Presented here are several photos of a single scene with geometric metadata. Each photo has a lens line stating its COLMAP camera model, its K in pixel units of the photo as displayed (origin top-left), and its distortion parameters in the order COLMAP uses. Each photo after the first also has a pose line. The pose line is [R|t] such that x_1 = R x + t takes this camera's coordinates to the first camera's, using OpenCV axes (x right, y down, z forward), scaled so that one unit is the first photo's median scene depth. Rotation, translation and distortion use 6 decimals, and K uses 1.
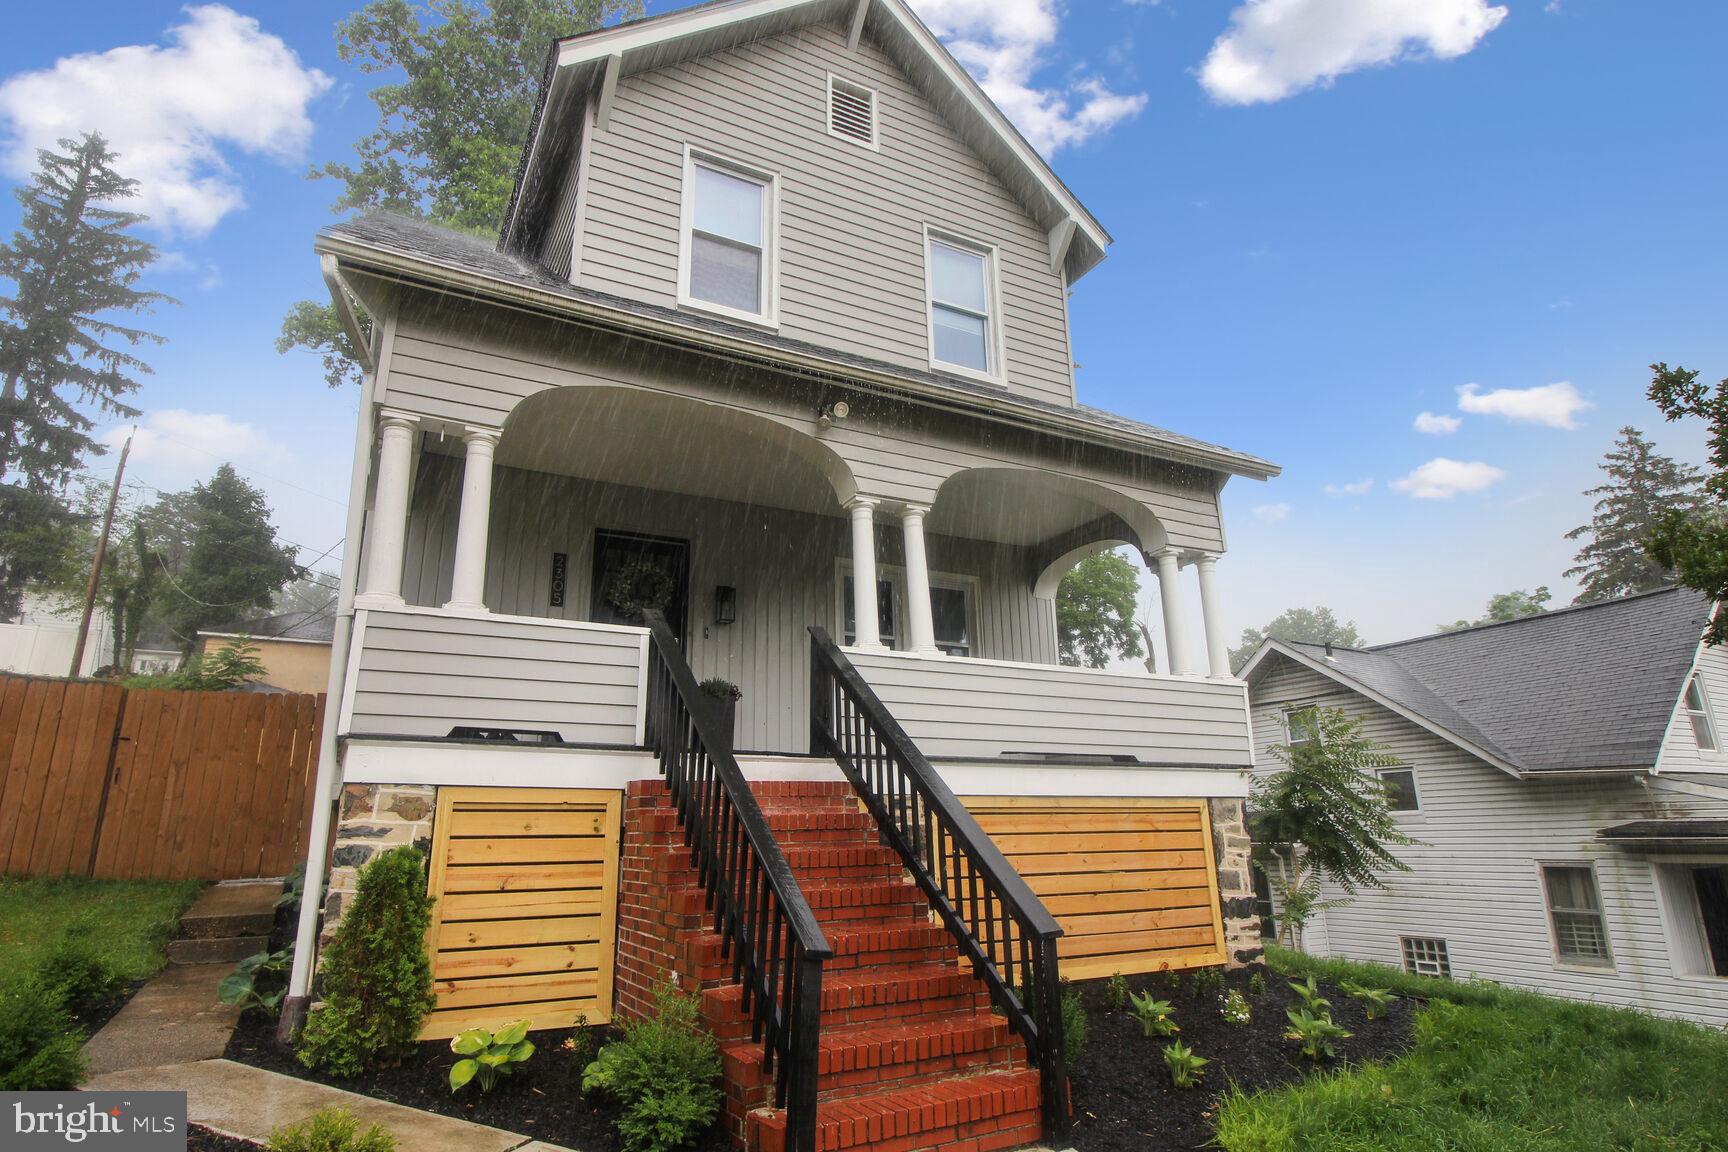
lens RADIAL K [[909.3, 0, 864.0], [0, 909.3, 576.0], [0, 0, 1]] dist [0.000378, -0.011116]
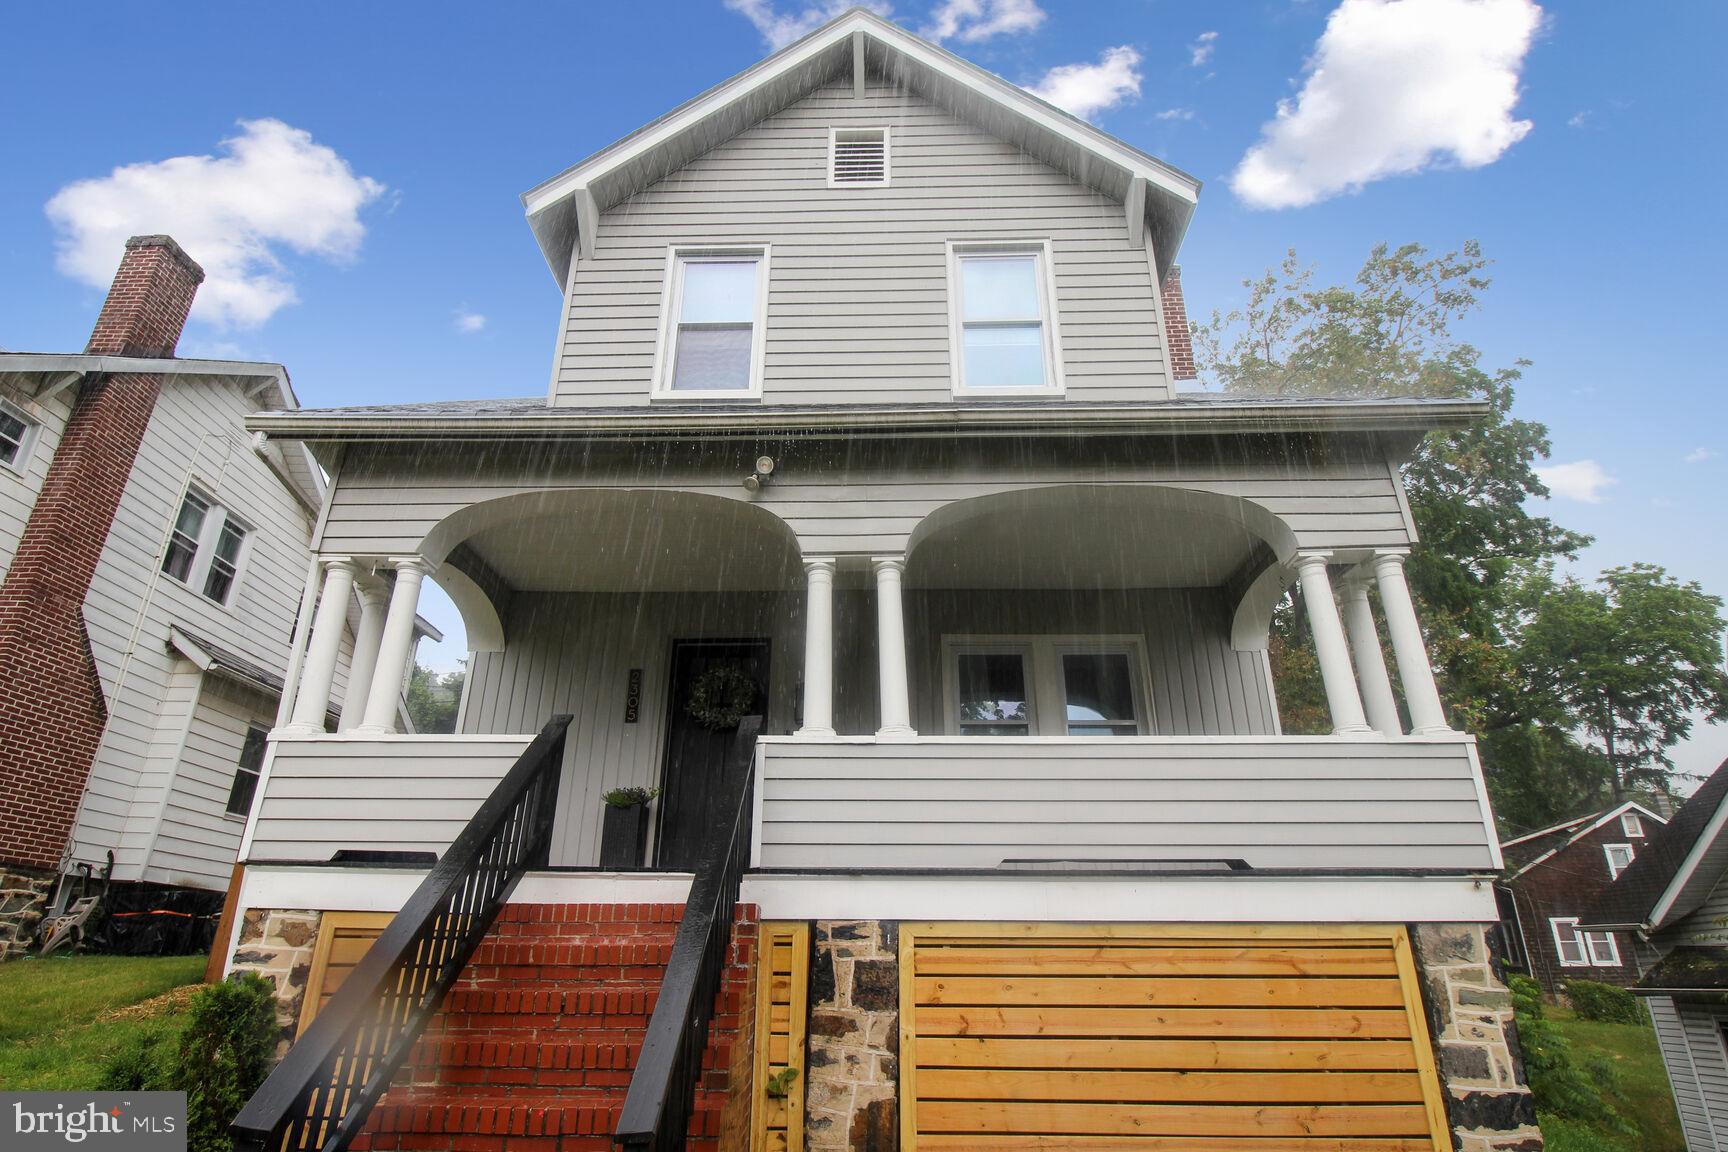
lens RADIAL K [[909.3, 0, 864.0], [0, 909.3, 576.0], [0, 0, 1]] dist [0.000378, -0.011116]
pose [[0.874737, -0.171333, -0.453299, 0.384071], [0.114835, 0.982057, -0.149588, 0.056980], [0.470795, 0.078795, 0.878717, 0.246442]]
